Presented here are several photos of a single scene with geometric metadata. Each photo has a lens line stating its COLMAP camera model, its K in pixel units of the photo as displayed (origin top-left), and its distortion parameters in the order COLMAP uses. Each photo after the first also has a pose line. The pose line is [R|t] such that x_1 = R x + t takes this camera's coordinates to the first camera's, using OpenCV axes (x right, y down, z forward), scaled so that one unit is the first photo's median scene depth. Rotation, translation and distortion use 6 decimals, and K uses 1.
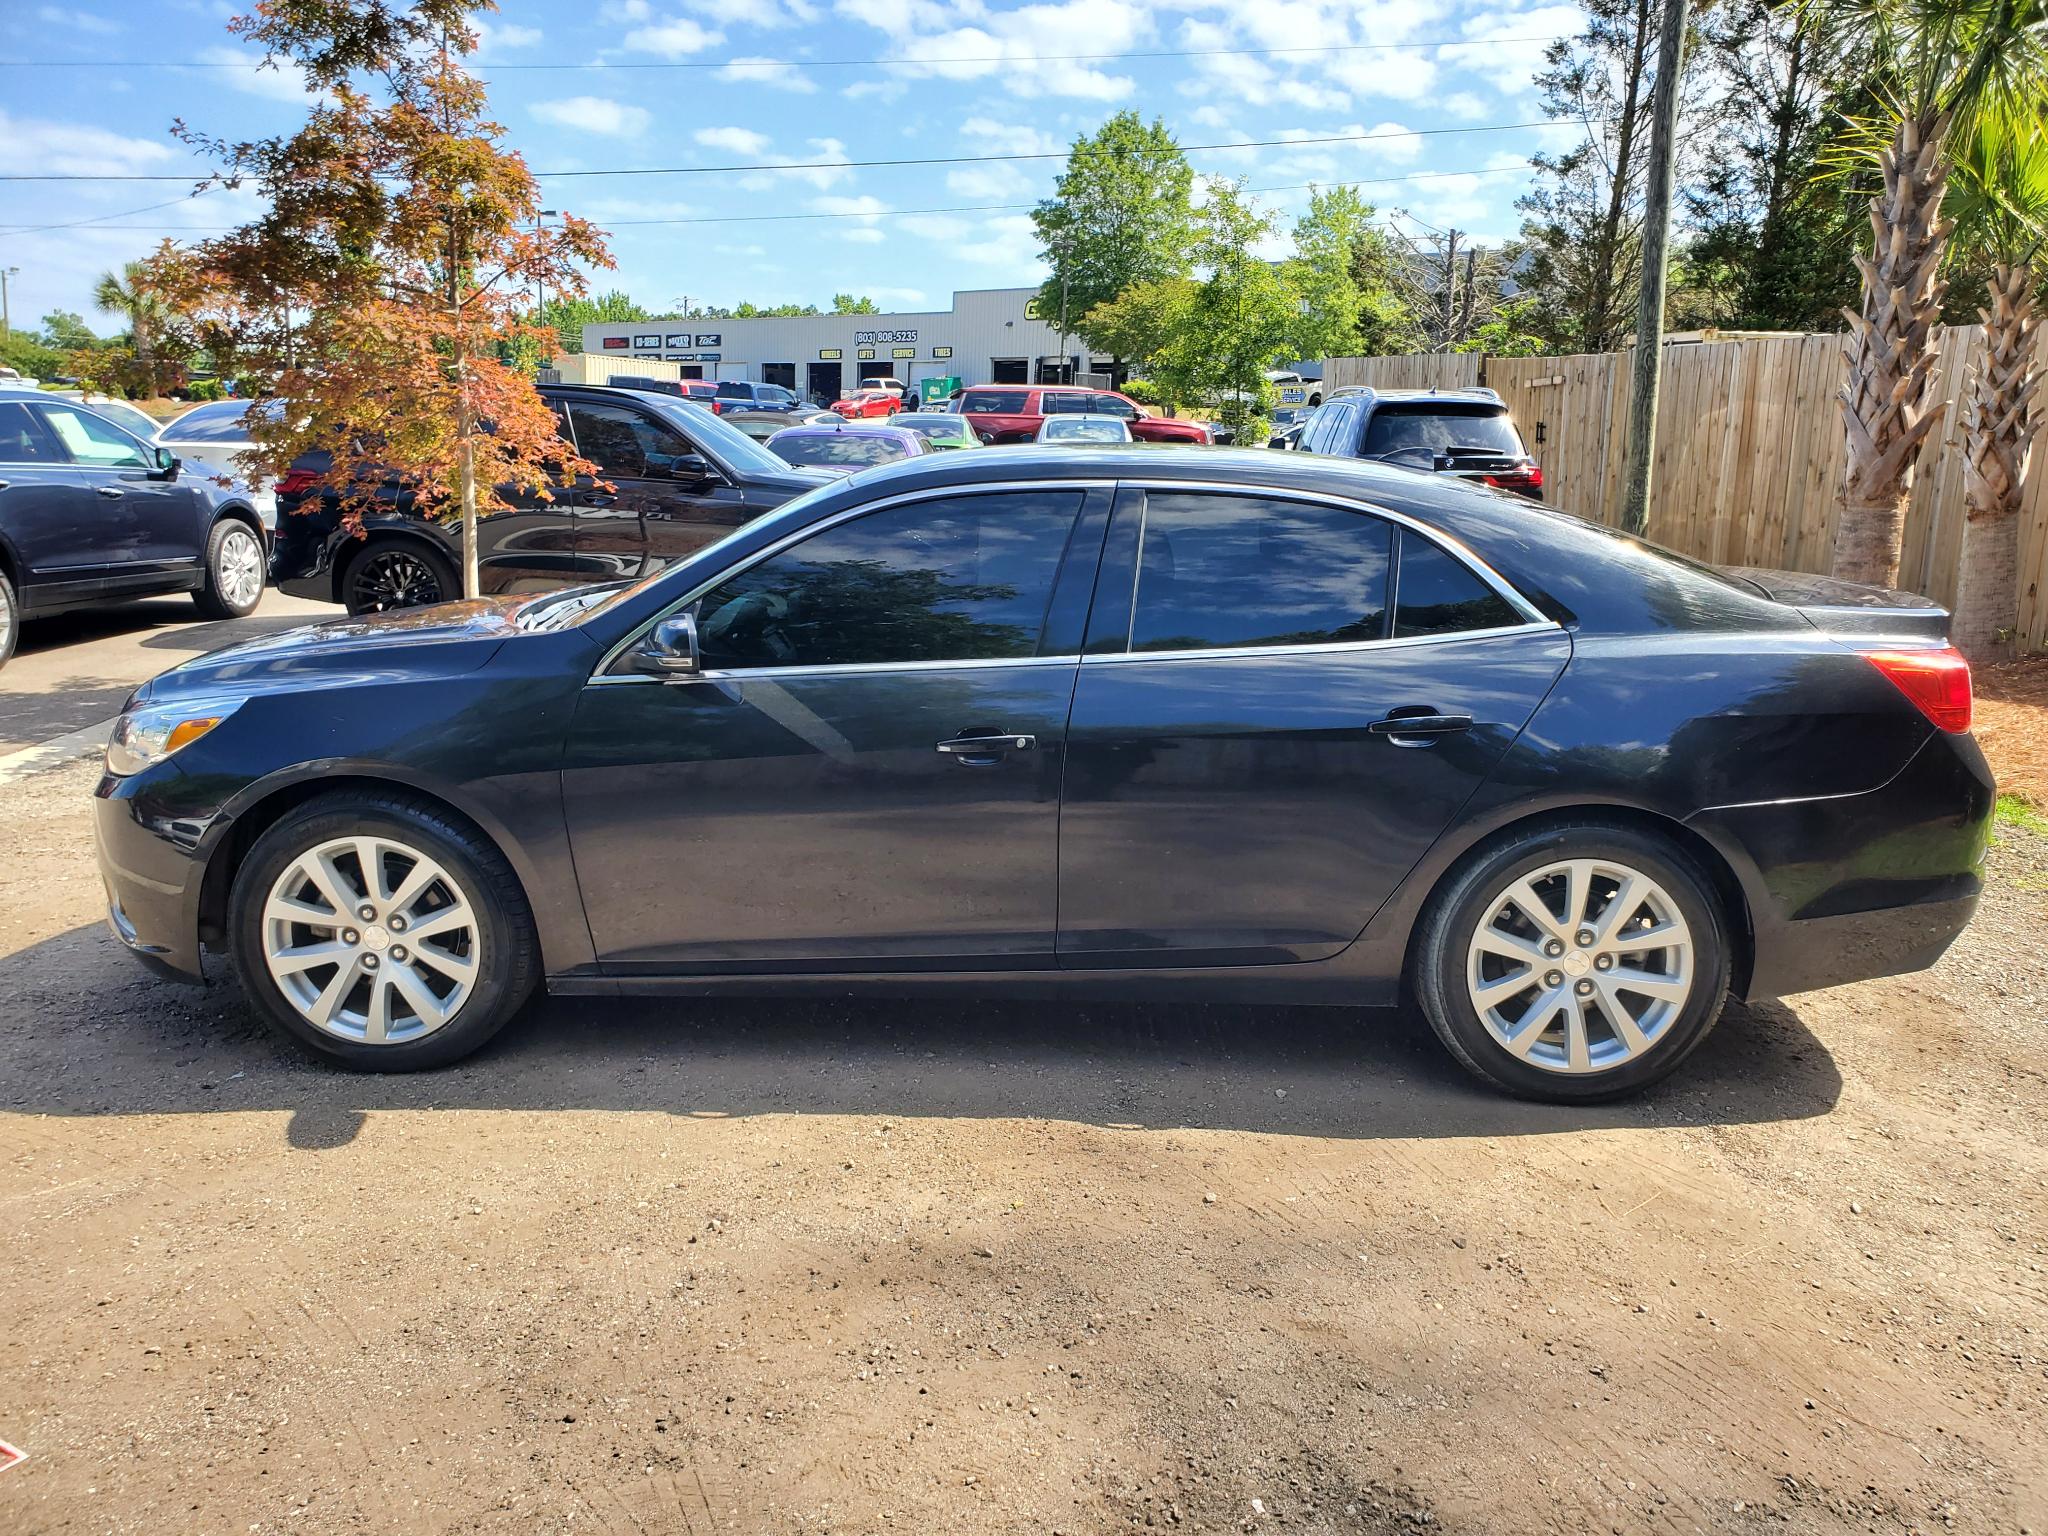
lens RADIAL K [[1672.3, 0, 1056.8], [0, 1672.3, 768.0], [0, 0, 1]] dist [0.001716, 0.019435]
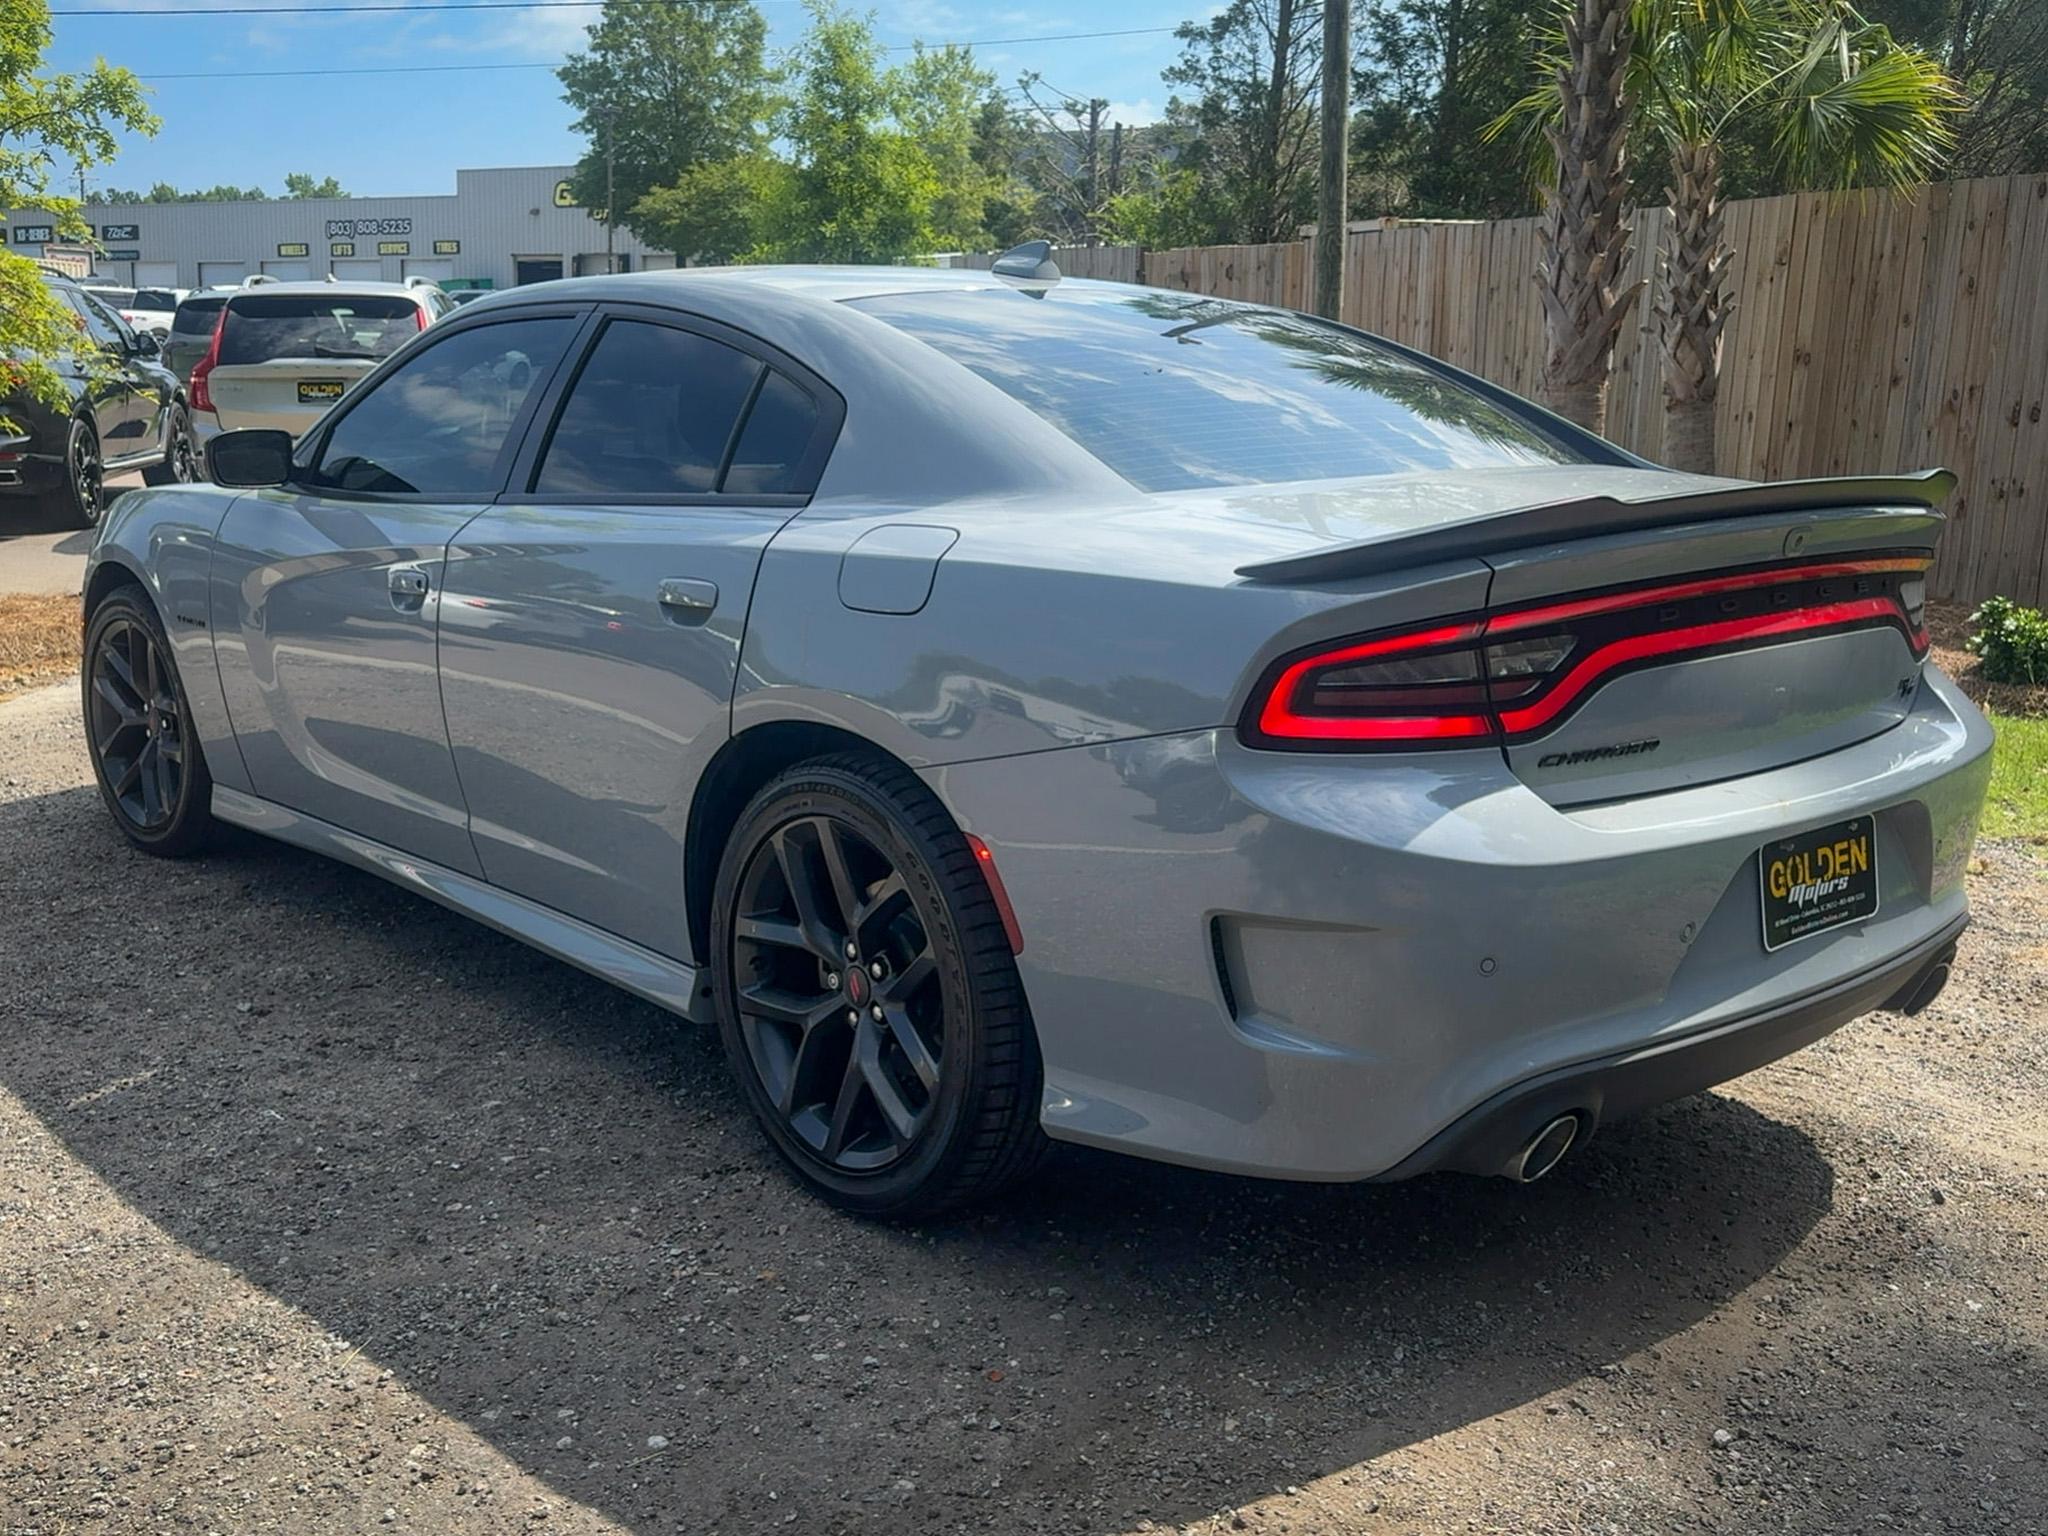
lens RADIAL K [[2105.3, 0, 1057.2], [0, 2105.3, 773.2], [0, 0, 1]] dist [0.009080, -0.004009]
pose [[0.976842, -0.047906, 0.208531, -0.041023], [0.048394, 0.998825, 0.002764, 0.029018], [-0.208418, 0.007391, 0.978012, -0.073085]]
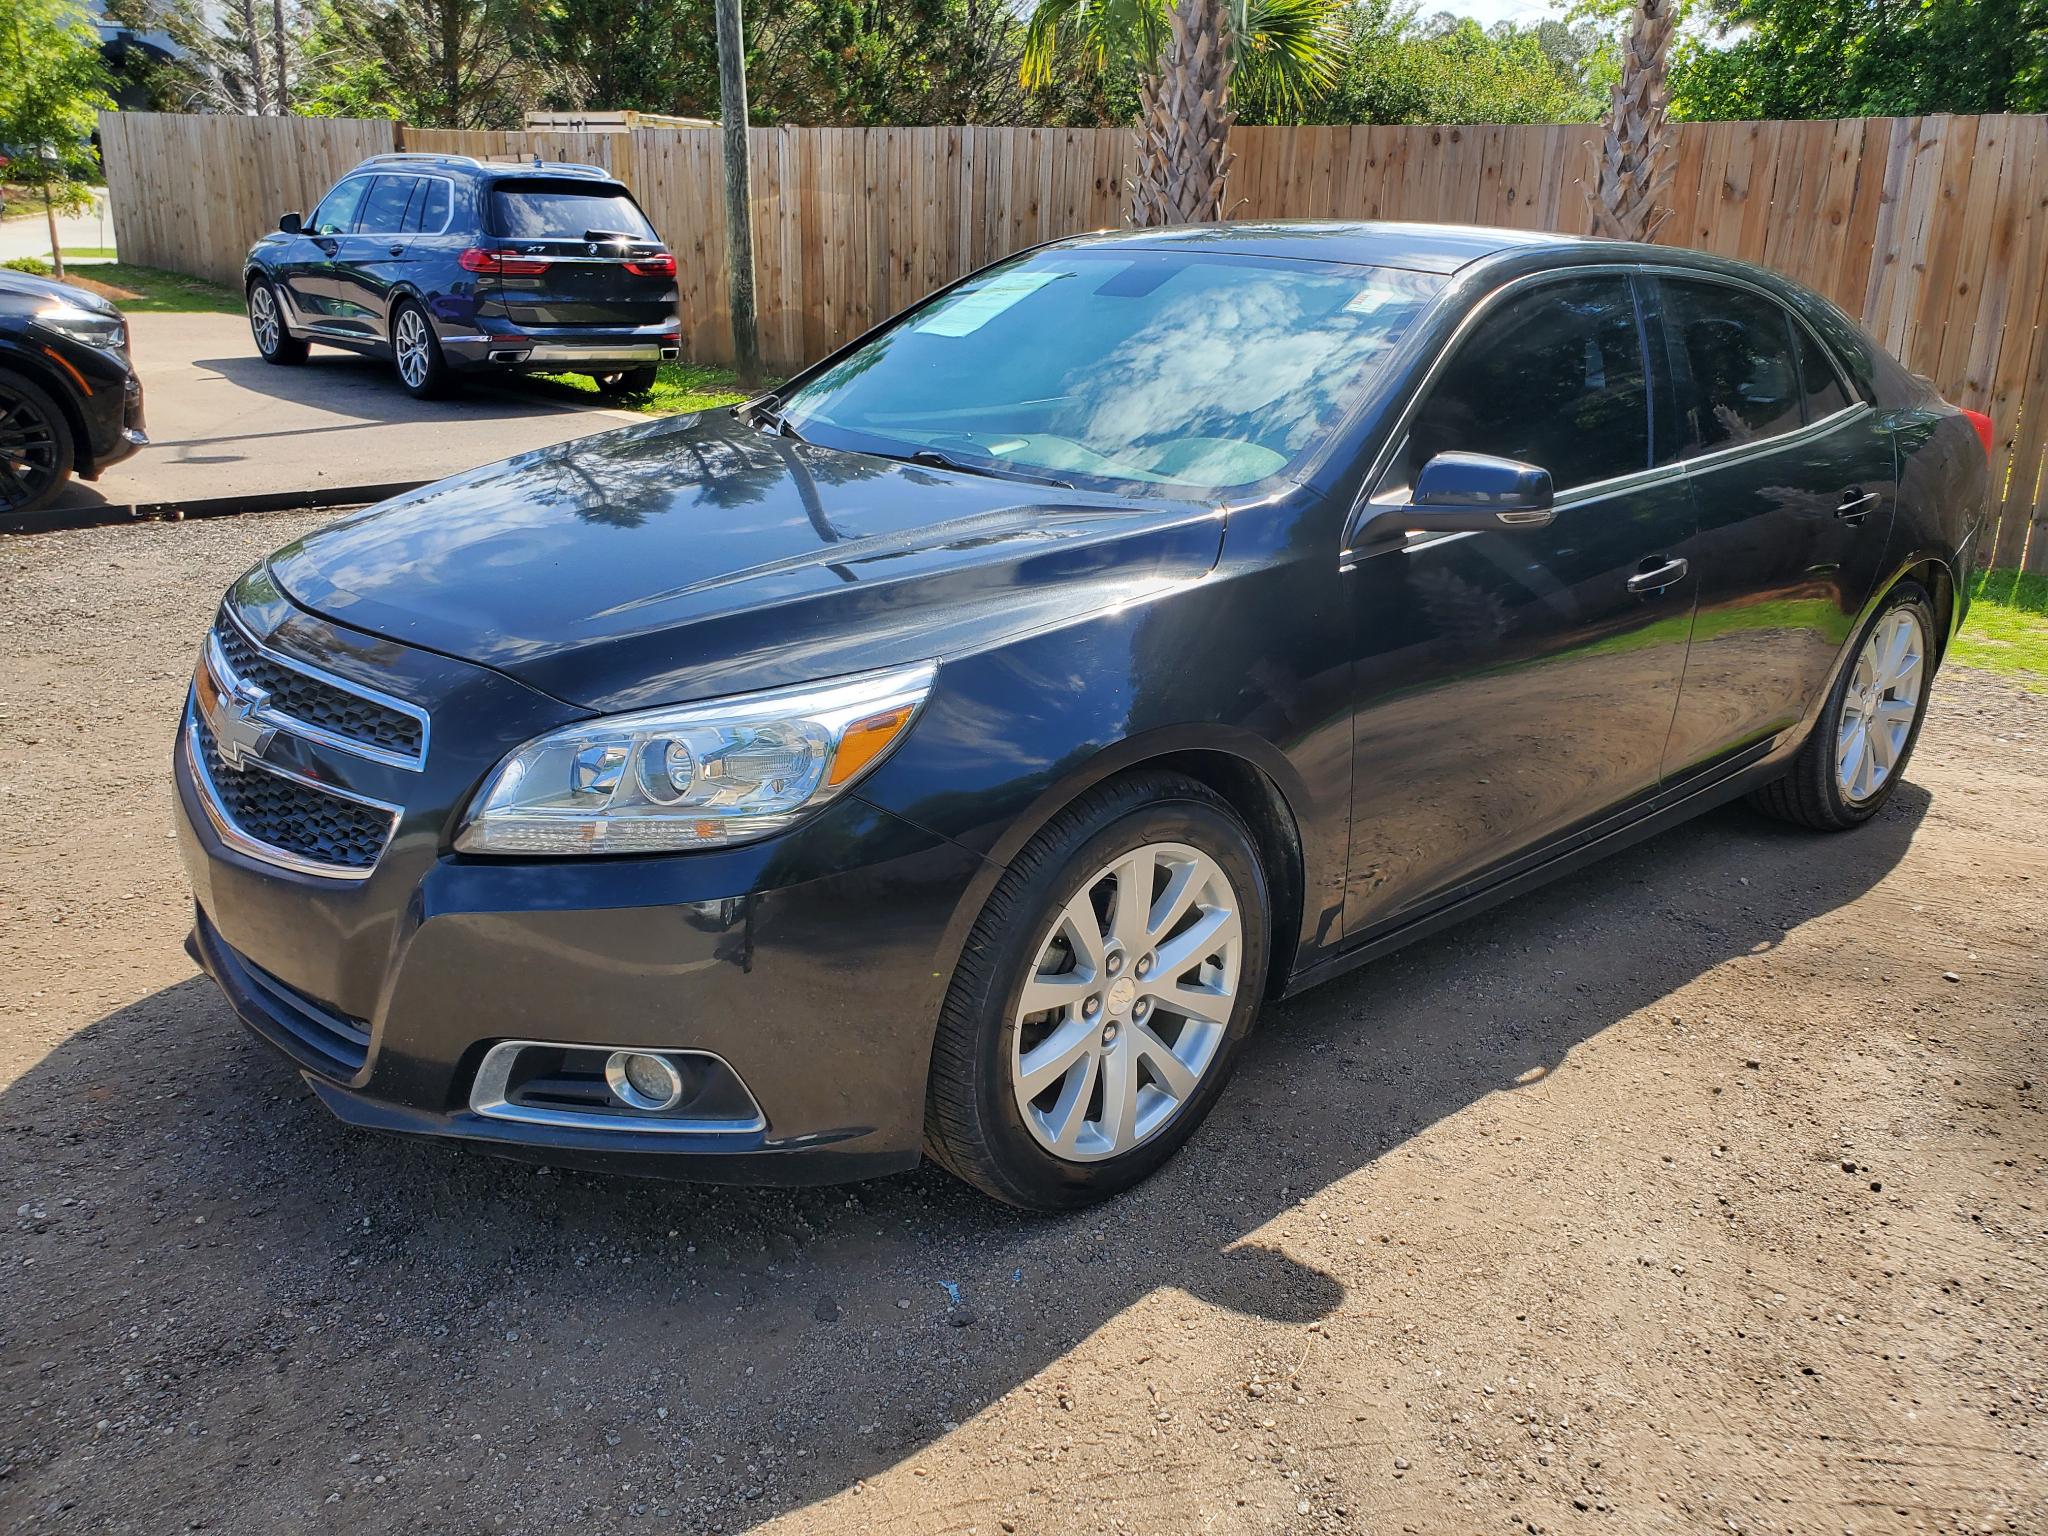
lens RADIAL K [[1672.3, 0, 1056.8], [0, 1672.3, 768.0], [0, 0, 1]] dist [0.001716, 0.019435]
pose [[0.697097, -0.200034, 0.688508, -0.259825], [0.117504, 0.979182, 0.165514, -0.028077], [-0.707283, -0.034477, 0.706089, 0.175584]]
